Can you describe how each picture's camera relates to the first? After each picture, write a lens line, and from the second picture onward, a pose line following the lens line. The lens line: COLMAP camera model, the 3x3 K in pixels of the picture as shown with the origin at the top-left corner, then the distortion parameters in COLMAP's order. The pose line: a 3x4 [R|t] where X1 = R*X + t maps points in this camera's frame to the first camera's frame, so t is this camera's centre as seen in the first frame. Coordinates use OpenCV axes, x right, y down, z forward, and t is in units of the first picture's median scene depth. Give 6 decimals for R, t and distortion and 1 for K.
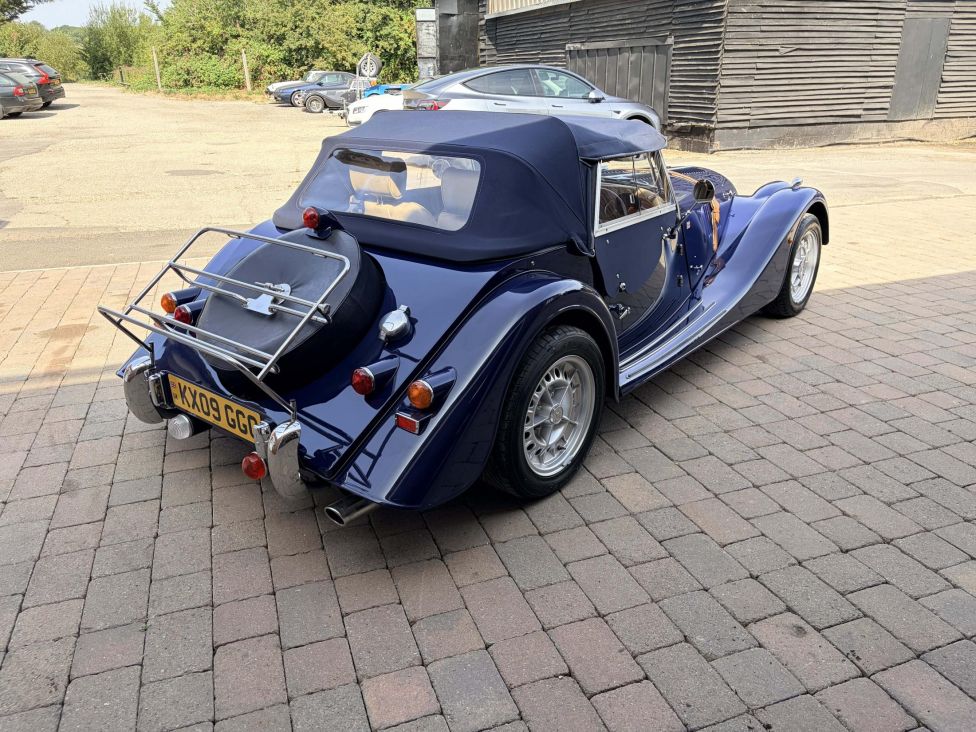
lens RADIAL K [[739.0, 0, 492.4], [0, 739.0, 356.9], [0, 0, 1]] dist [0.058542, -0.063241]
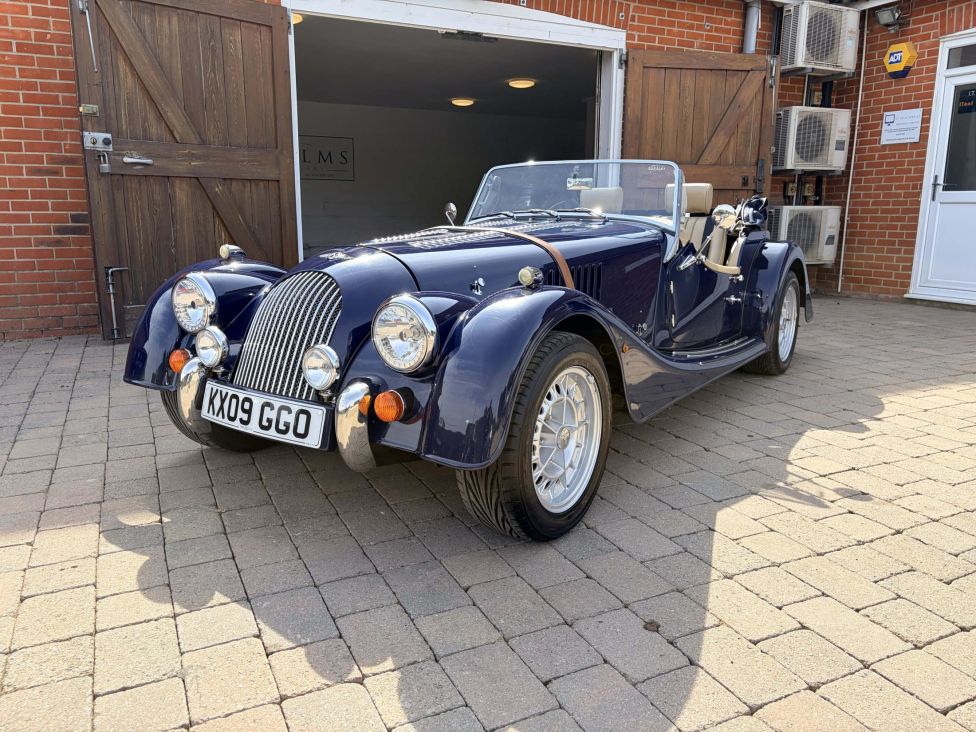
lens RADIAL K [[739.0, 0, 491.4], [0, 739.0, 367.3], [0, 0, 1]] dist [0.058542, -0.063241]
pose [[-0.994437, 0.024520, -0.102435, 0.400603], [-0.035900, 0.835387, 0.548488, -0.811348], [0.099022, 0.549115, -0.829860, 2.552939]]
